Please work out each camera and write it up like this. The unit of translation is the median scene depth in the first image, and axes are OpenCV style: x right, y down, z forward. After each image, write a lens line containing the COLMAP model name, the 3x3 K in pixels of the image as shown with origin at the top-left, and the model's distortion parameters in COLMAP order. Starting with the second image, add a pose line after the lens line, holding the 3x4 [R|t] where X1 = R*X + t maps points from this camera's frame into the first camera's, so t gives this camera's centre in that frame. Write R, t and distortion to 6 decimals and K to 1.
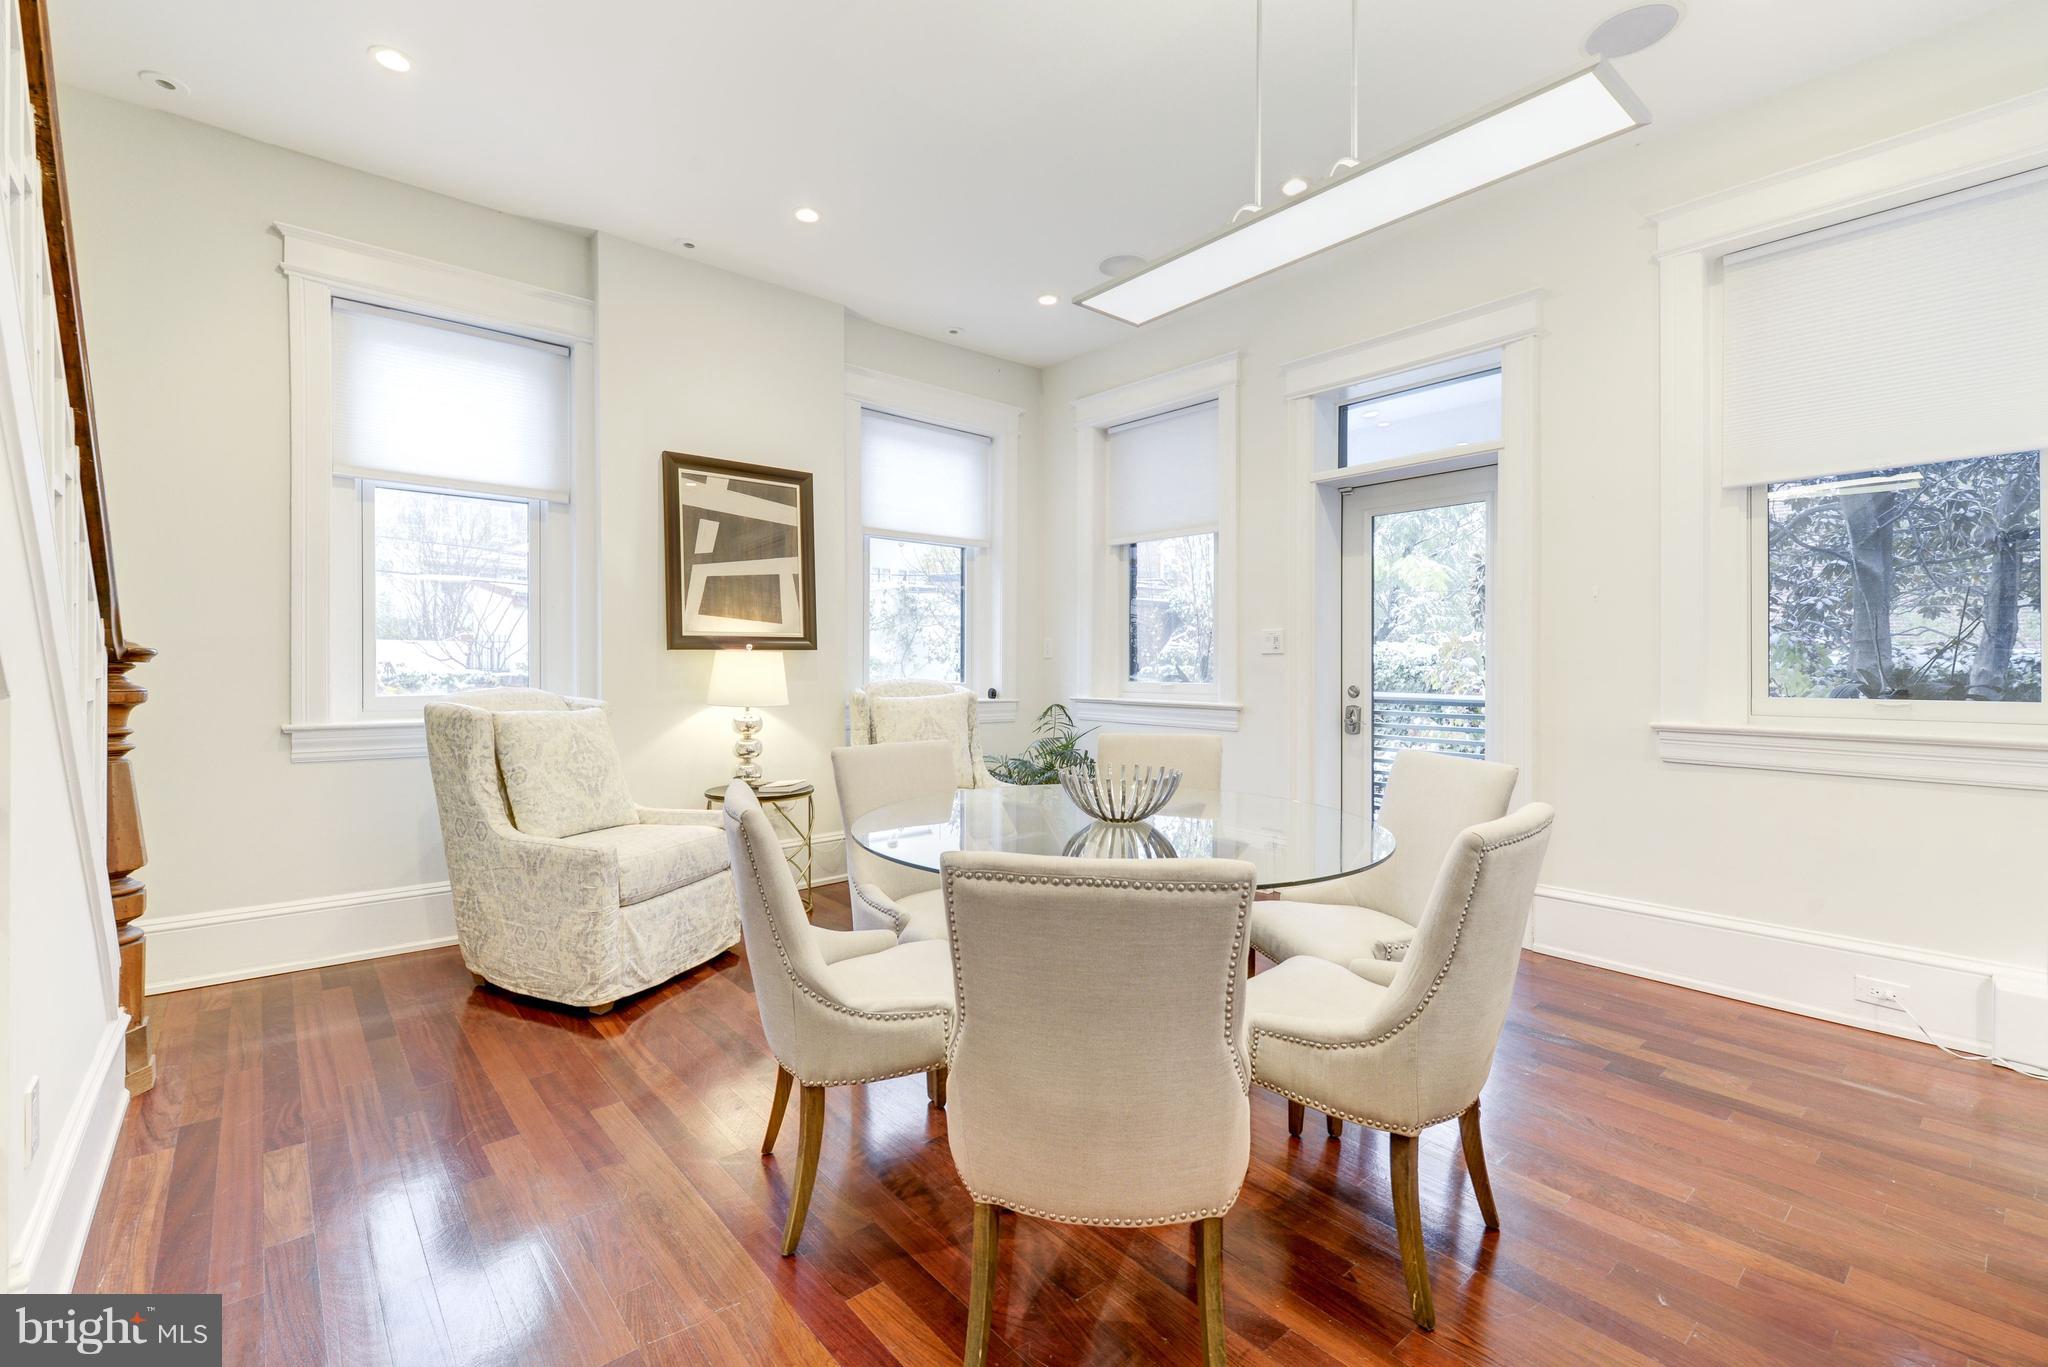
lens RADIAL K [[884.1, 0, 1005.6], [0, 884.1, 674.0], [0, 0, 1]] dist [0.010162, -0.007585]
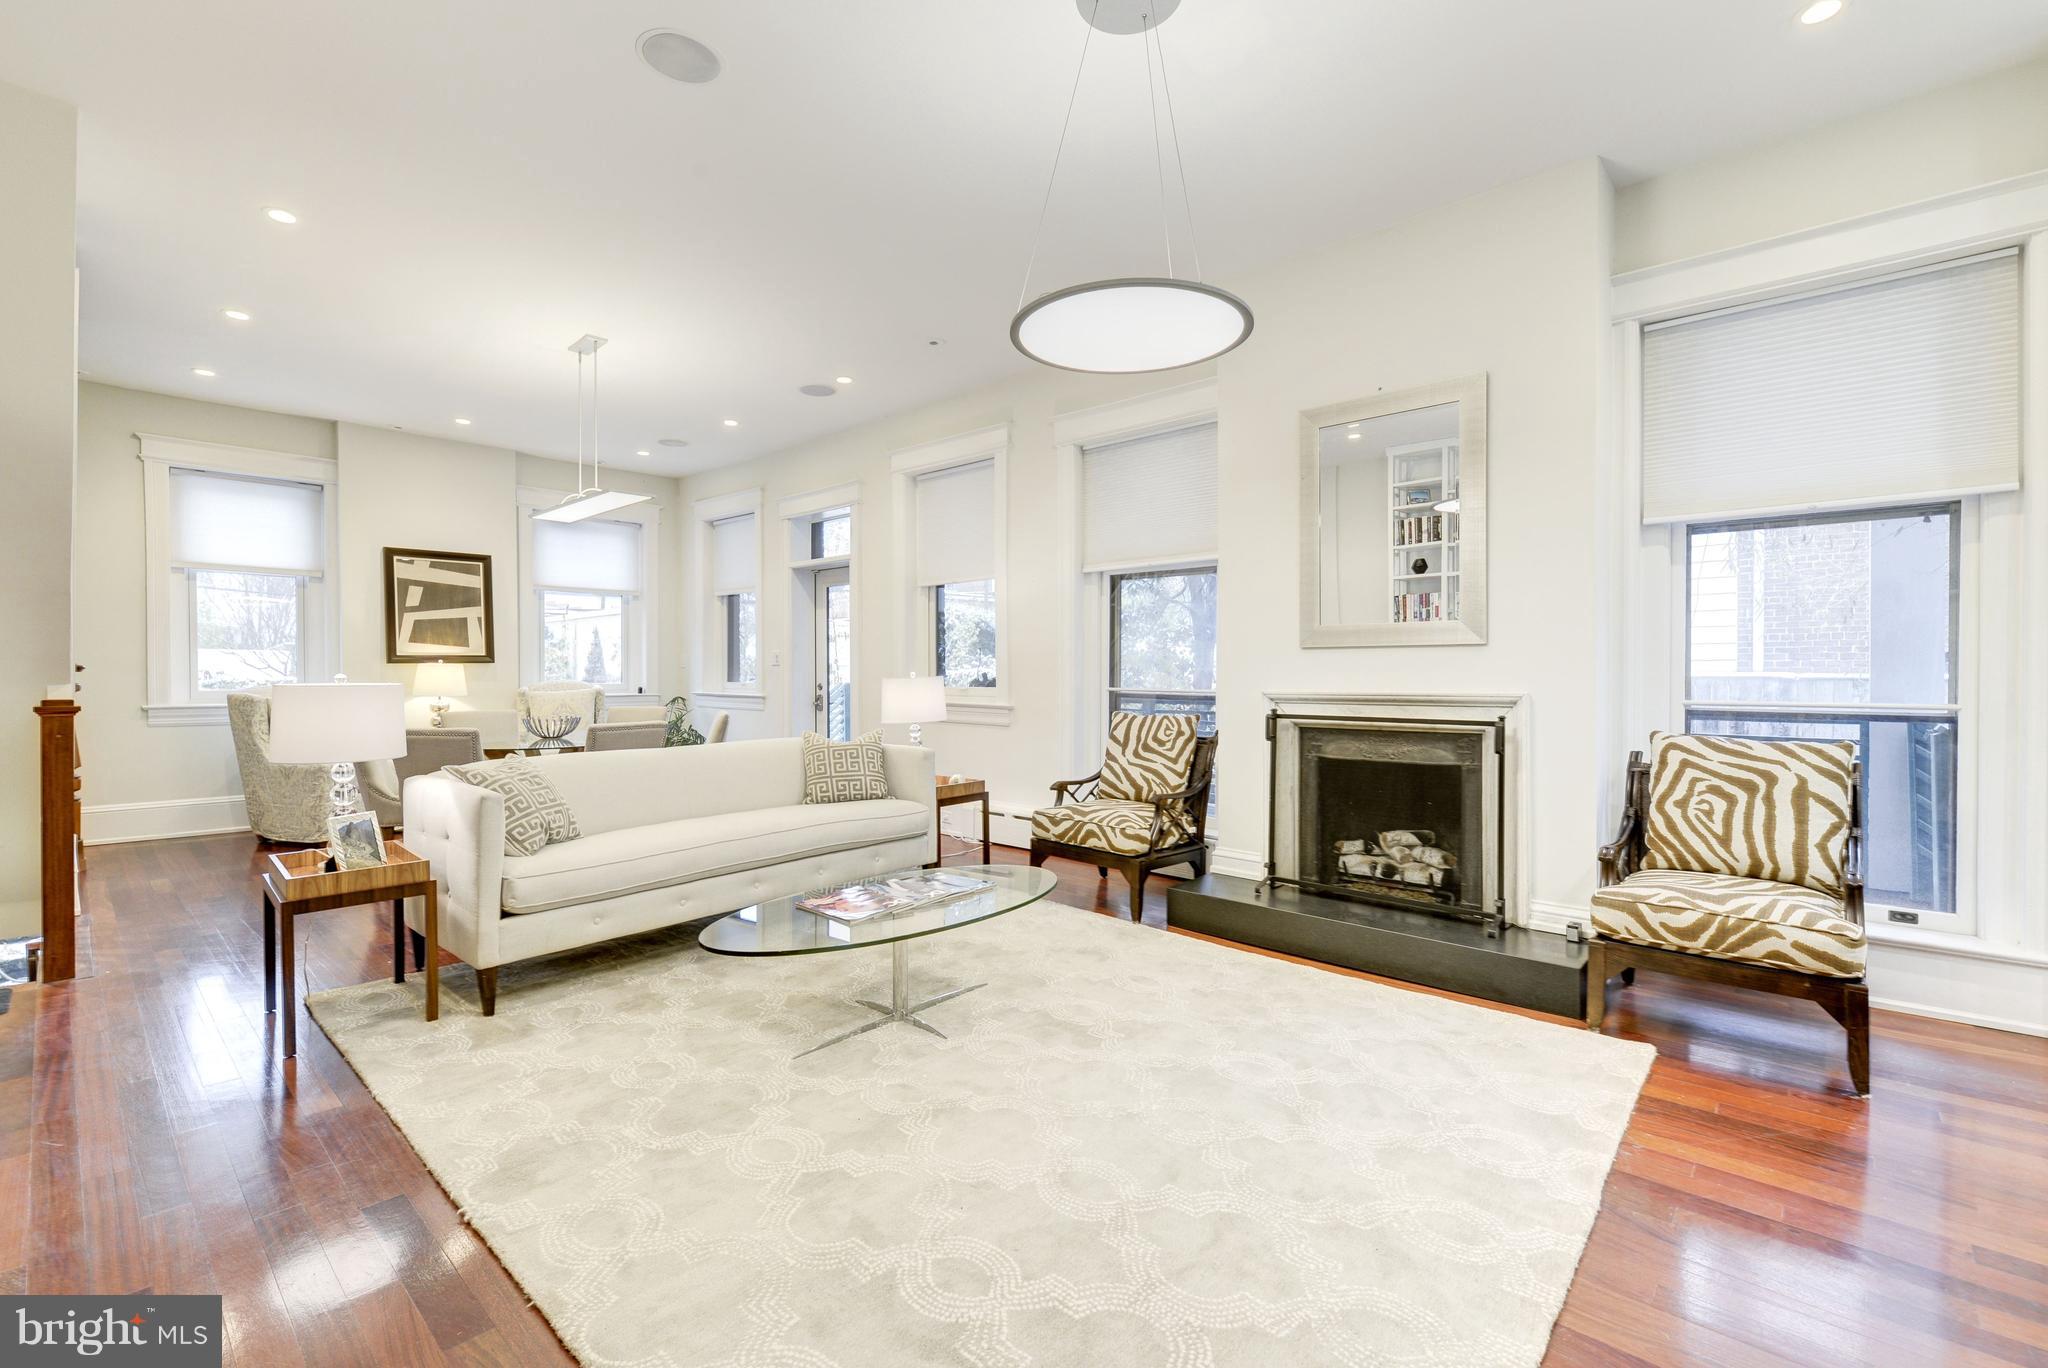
lens RADIAL K [[884.1, 0, 1019.9], [0, 884.1, 685.0], [0, 0, 1]] dist [0.010162, -0.007585]
pose [[0.991373, -0.003360, 0.131031, 0.585868], [0.002610, 0.999979, 0.005896, 0.007181], [-0.131048, -0.005503, 0.991361, -0.830405]]
